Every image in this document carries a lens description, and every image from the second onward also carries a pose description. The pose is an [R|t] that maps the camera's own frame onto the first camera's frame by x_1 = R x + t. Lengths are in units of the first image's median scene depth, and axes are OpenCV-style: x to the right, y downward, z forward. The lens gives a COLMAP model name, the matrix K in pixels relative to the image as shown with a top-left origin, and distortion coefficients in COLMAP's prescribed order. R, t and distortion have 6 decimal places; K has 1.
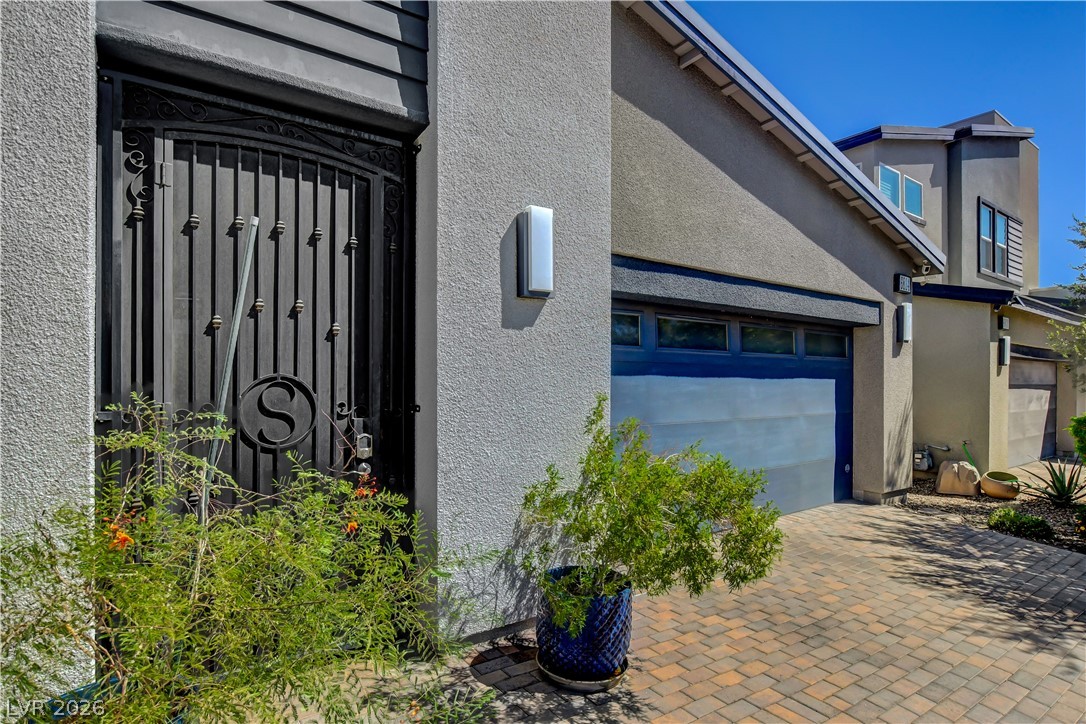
lens RADIAL K [[582.6, 0, 559.0], [0, 582.6, 395.0], [0, 0, 1]] dist [-0.025220, -0.001745]
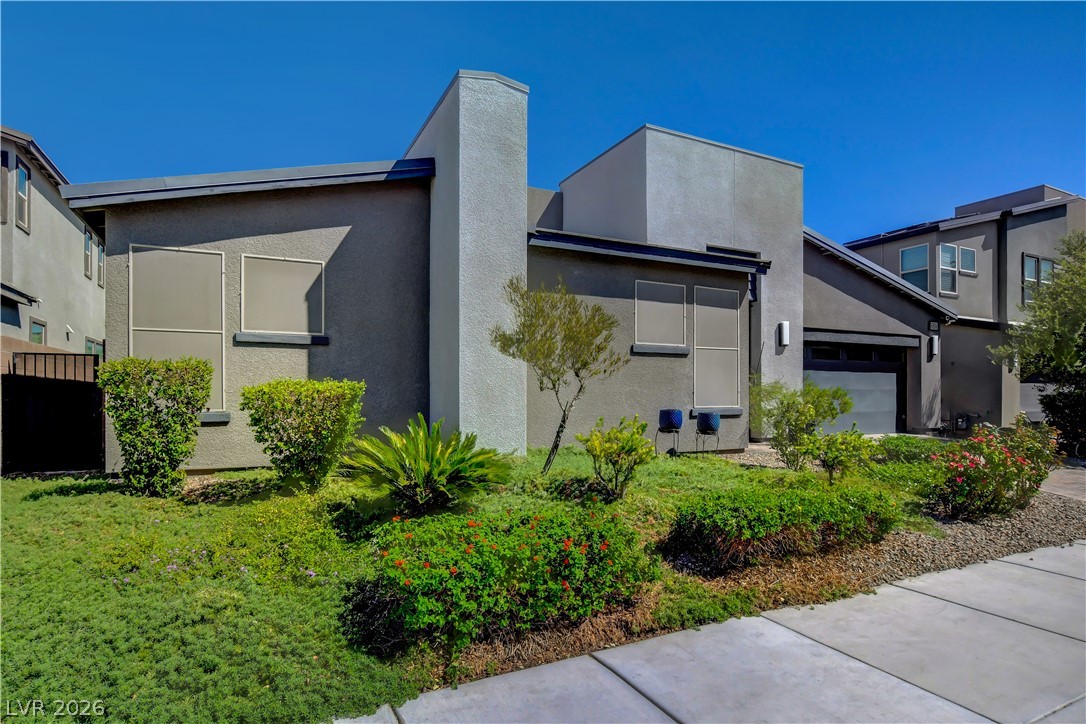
lens RADIAL K [[582.6, 0, 562.7], [0, 582.6, 392.5], [0, 0, 1]] dist [-0.025220, -0.001745]
pose [[0.985661, 0.000374, -0.168736, -0.368233], [-0.003745, 0.999800, -0.019661, 0.090280], [0.168694, 0.020011, 0.985465, -1.295110]]
